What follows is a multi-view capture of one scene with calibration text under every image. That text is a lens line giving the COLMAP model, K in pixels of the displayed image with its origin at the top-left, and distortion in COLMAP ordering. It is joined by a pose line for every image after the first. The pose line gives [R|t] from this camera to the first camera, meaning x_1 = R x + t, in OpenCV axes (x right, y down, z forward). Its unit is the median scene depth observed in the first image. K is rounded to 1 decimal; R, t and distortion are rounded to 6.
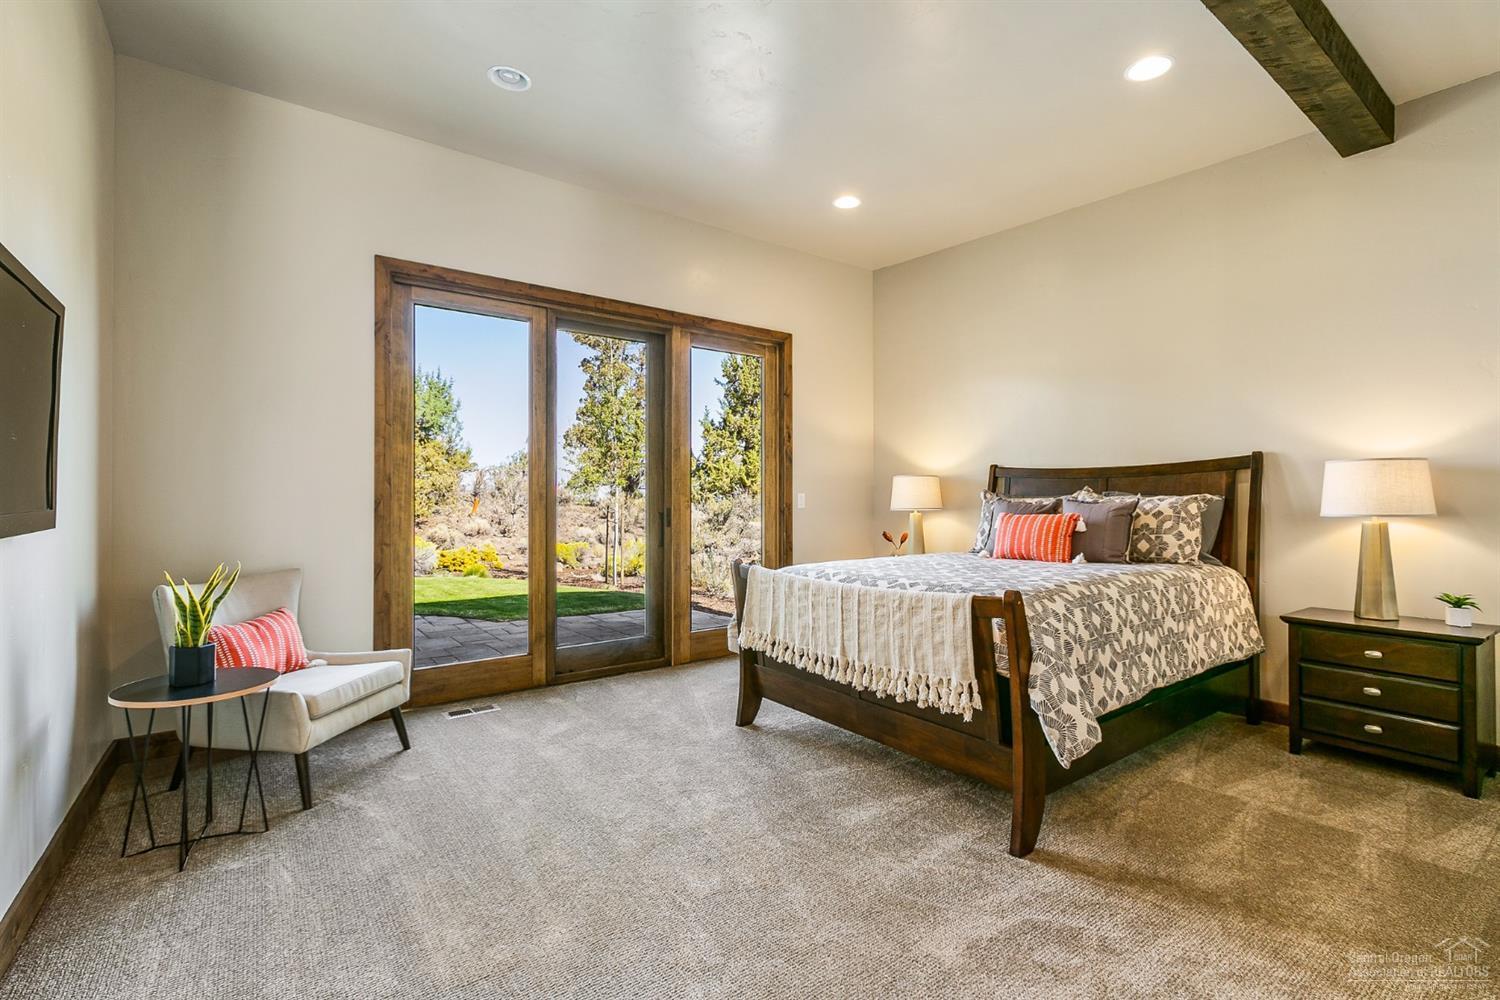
lens RADIAL K [[668.4, 0, 750.0], [0, 668.4, 500.0], [0, 0, 1]] dist [-0.000992, -0.000401]
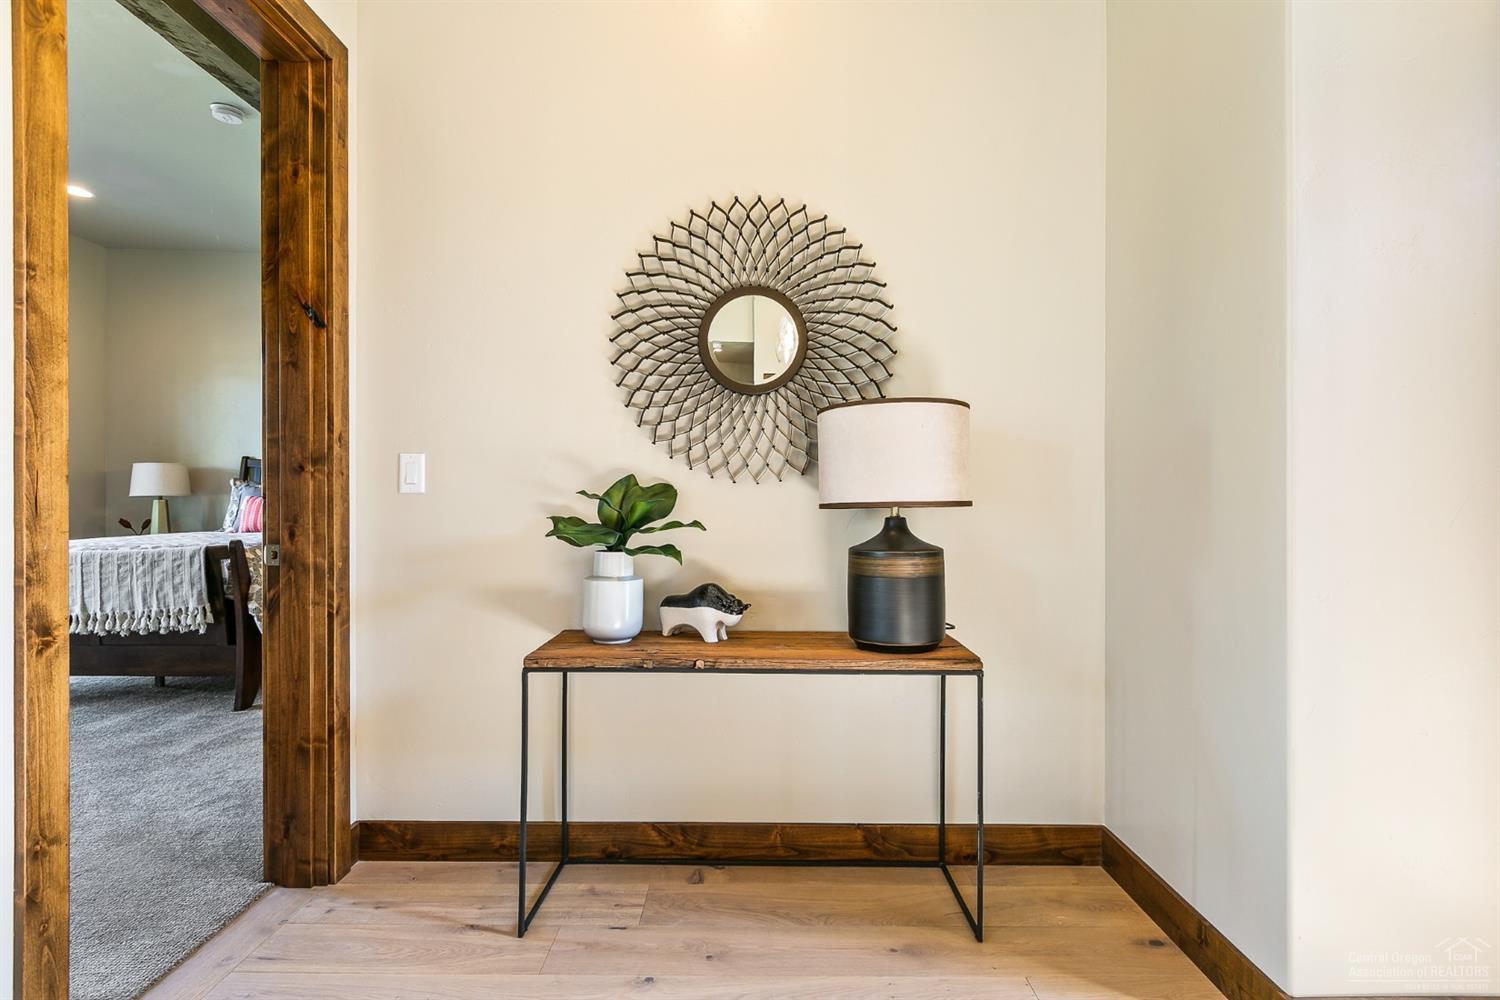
lens RADIAL K [[734.8, 0, 750.0], [0, 734.8, 500.0], [0, 0, 1]] dist [-0.004172, -0.001544]
pose [[0.609218, -0.002949, 0.792997, -0.200036], [0.000268, 0.999994, 0.003513, 0.035125], [-0.793003, -0.001927, 0.609215, -0.868369]]
